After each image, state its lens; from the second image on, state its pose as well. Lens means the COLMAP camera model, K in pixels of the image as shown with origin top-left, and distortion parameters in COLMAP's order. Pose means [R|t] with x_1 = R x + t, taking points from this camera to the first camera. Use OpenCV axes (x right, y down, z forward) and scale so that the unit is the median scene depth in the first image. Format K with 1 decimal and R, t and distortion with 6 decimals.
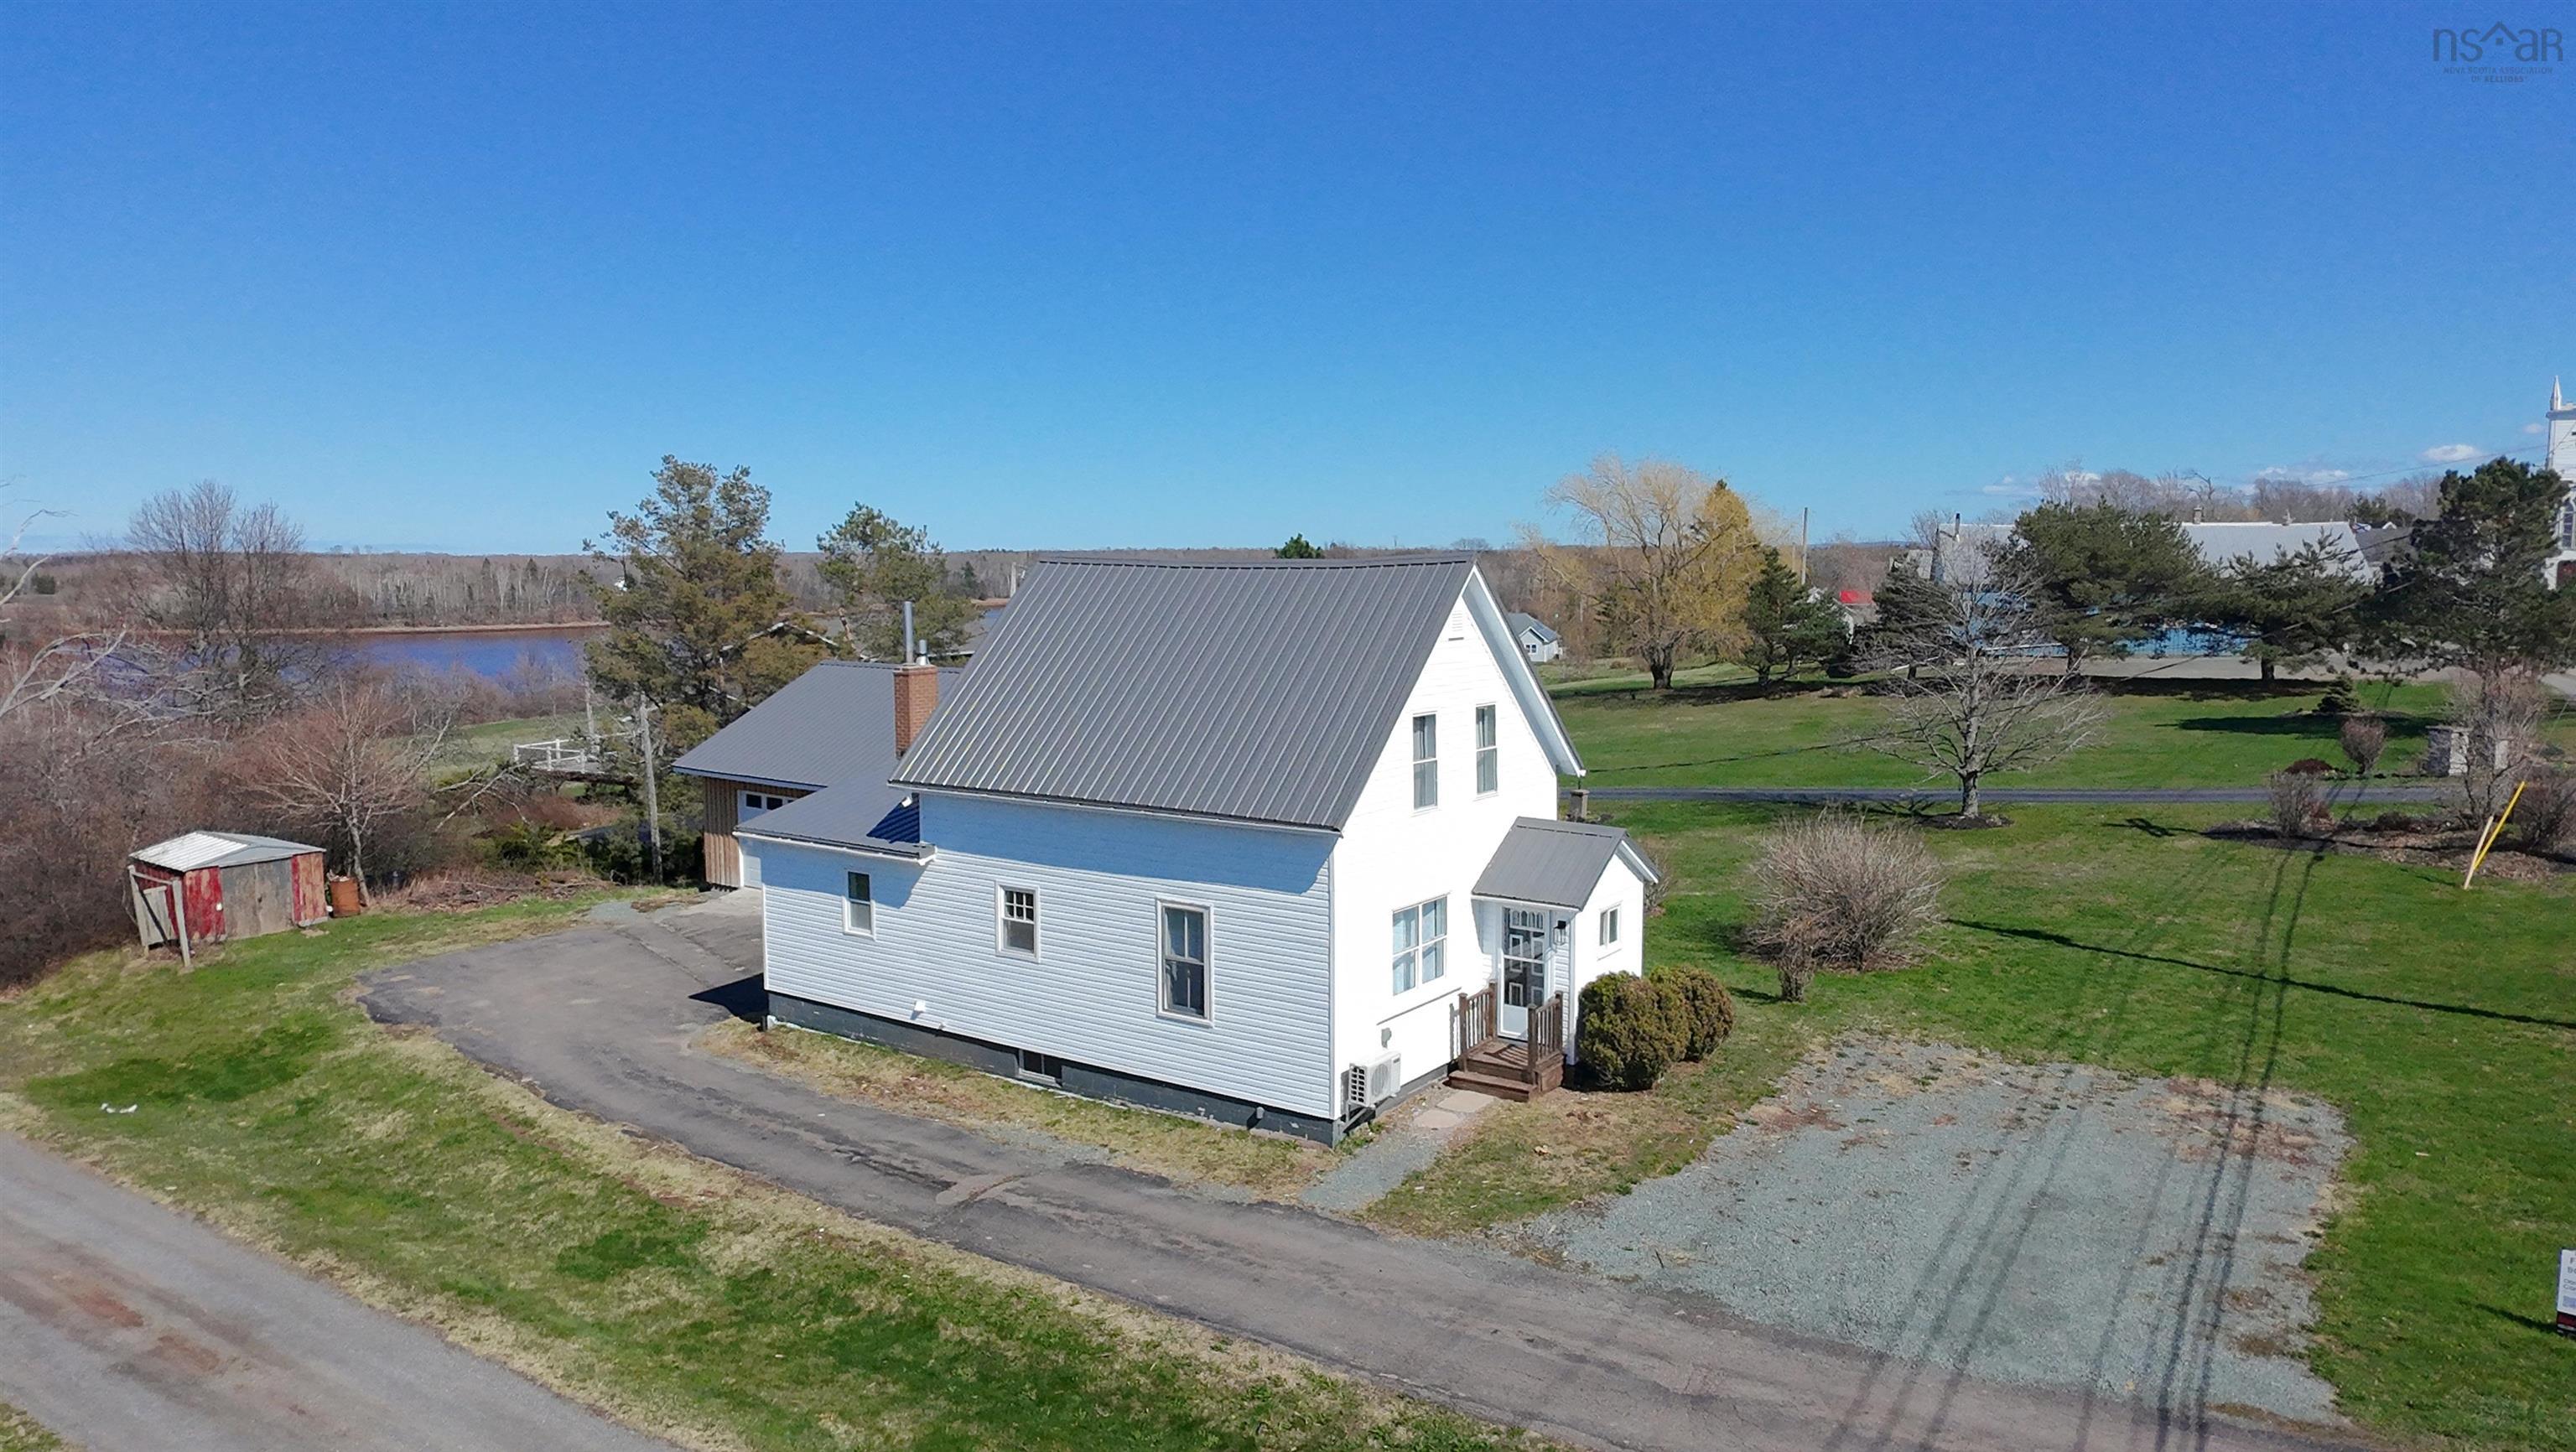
lens RADIAL K [[1638.3, 0, 1301.9], [0, 1638.3, 727.4], [0, 0, 1]] dist [0.003472, -0.002482]
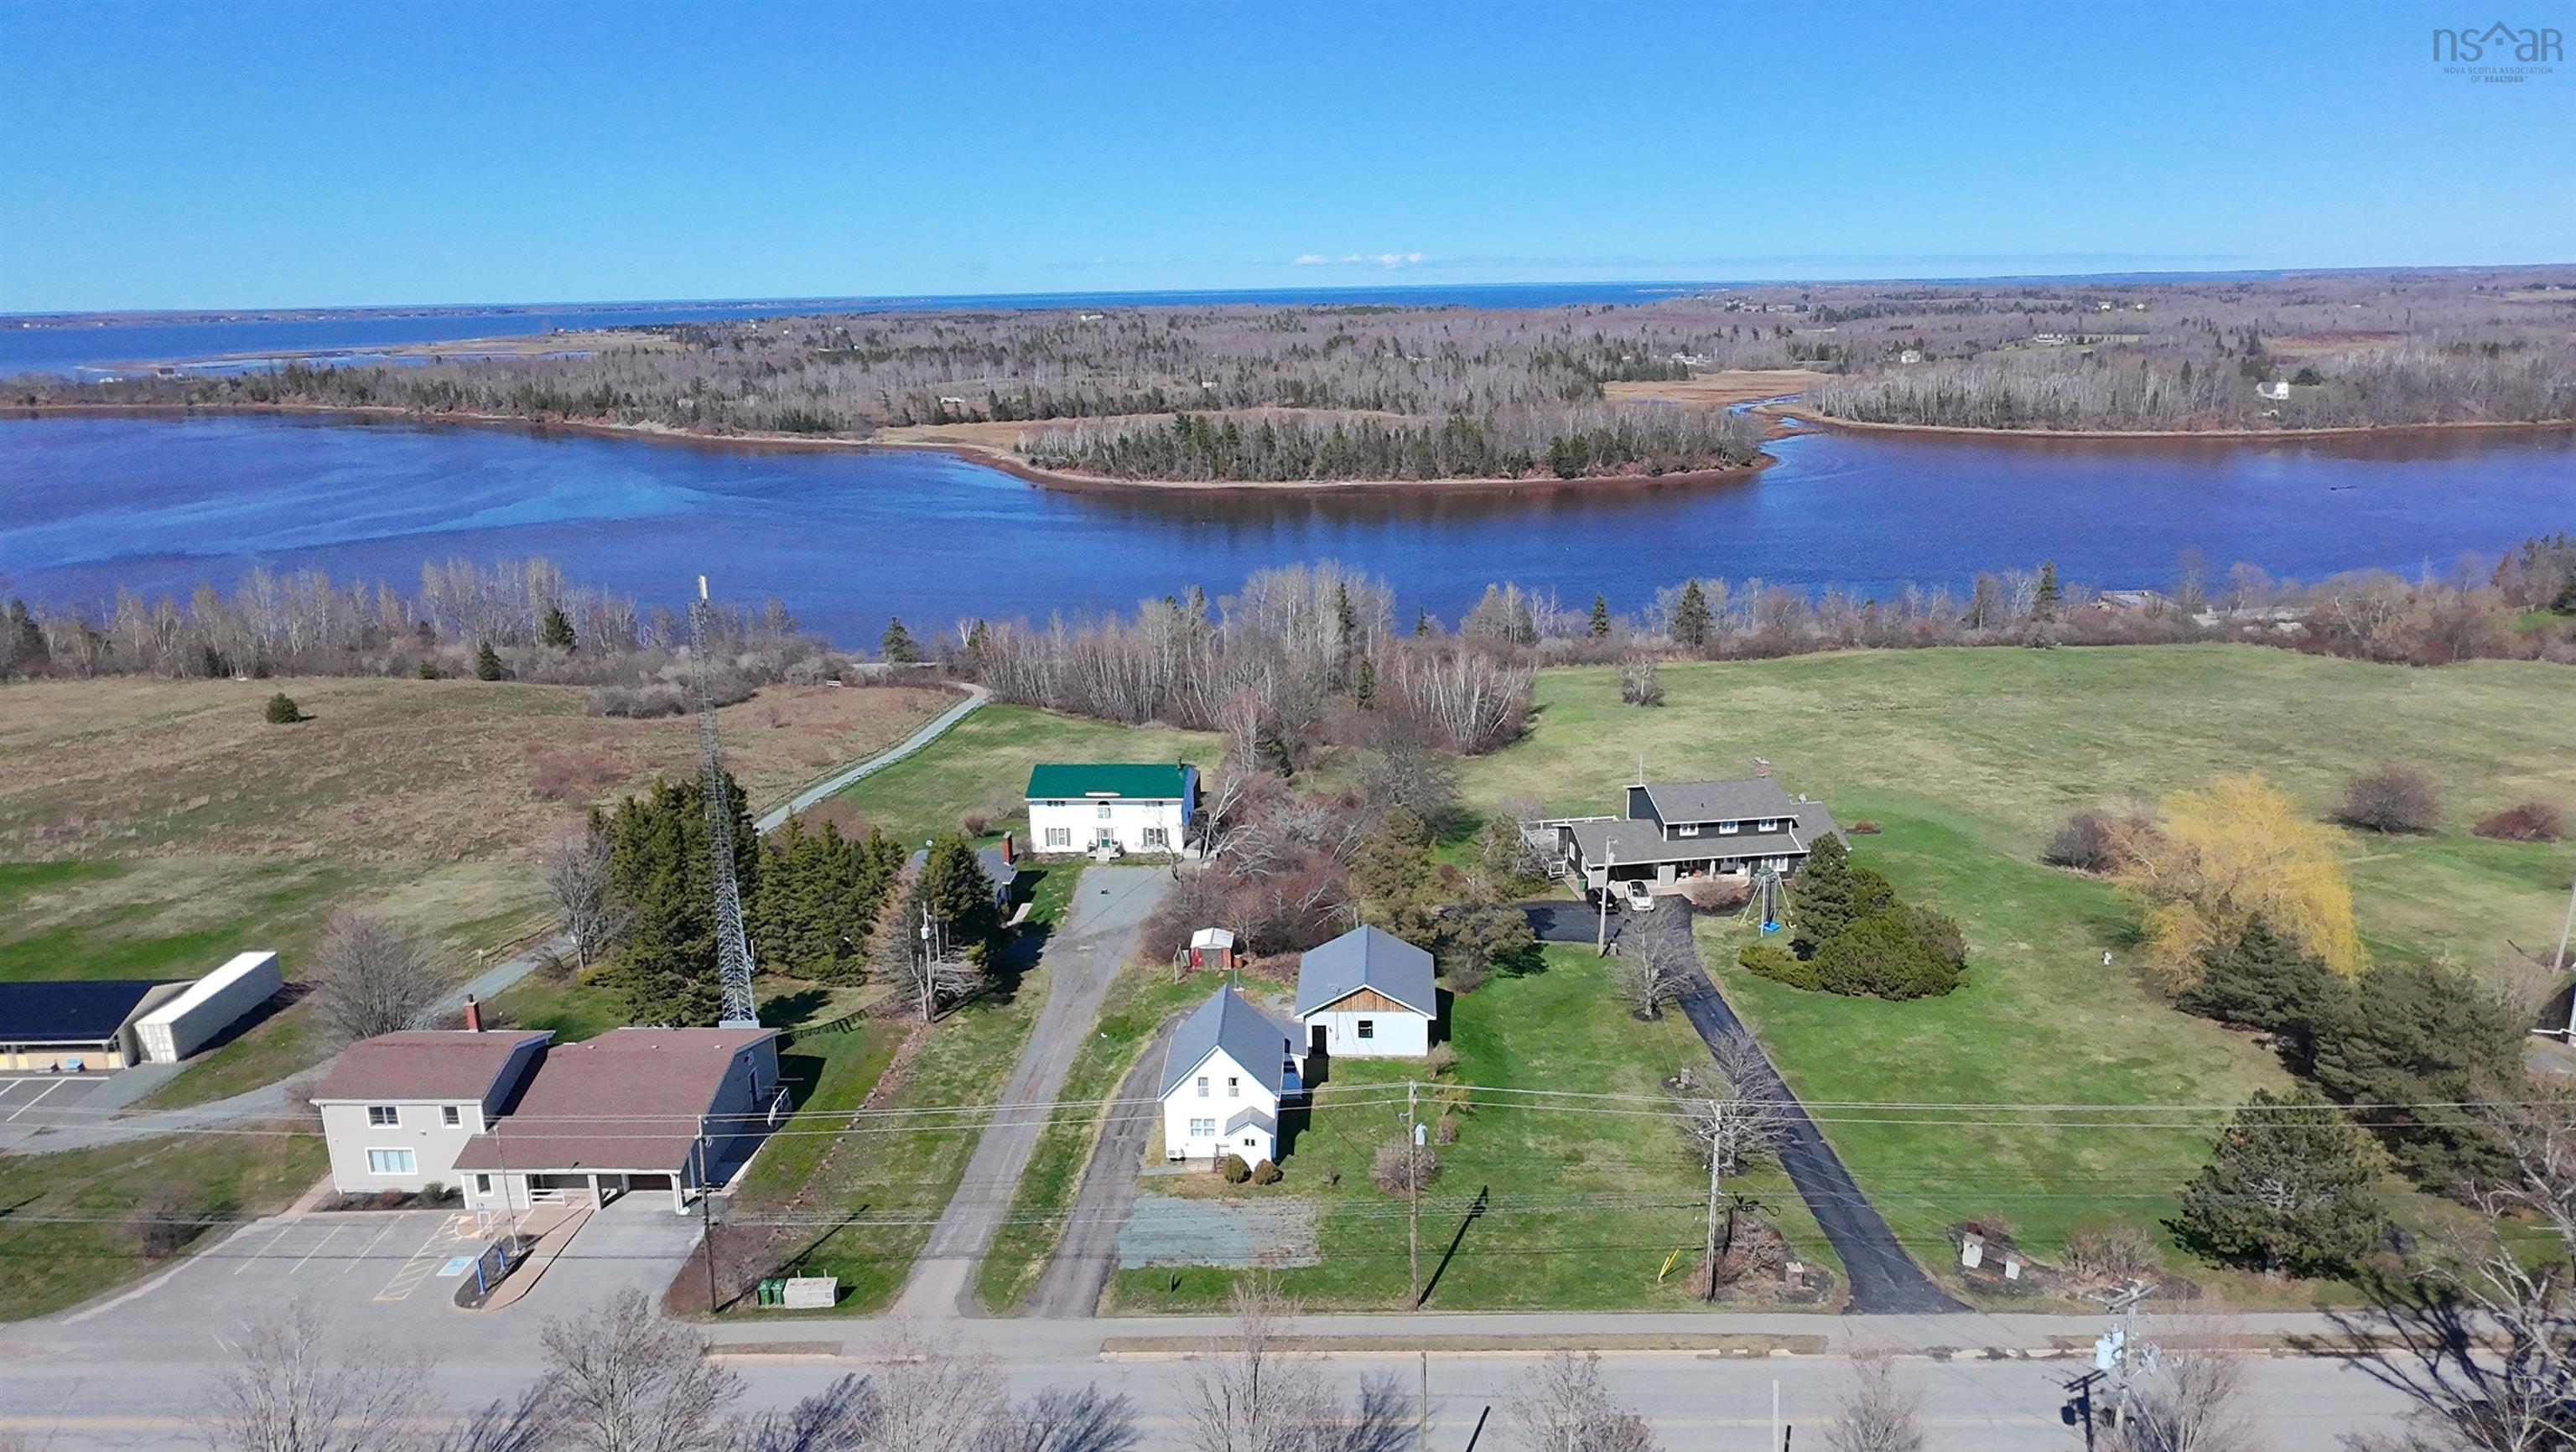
lens RADIAL K [[1638.3, 0, 1292.7], [0, 1638.3, 722.0], [0, 0, 1]] dist [0.003472, -0.002482]
pose [[0.544739, 0.207299, -0.812580, 3.209672], [-0.069656, 0.976802, 0.202498, -1.651754], [0.835707, -0.053707, 0.546542, -0.978560]]
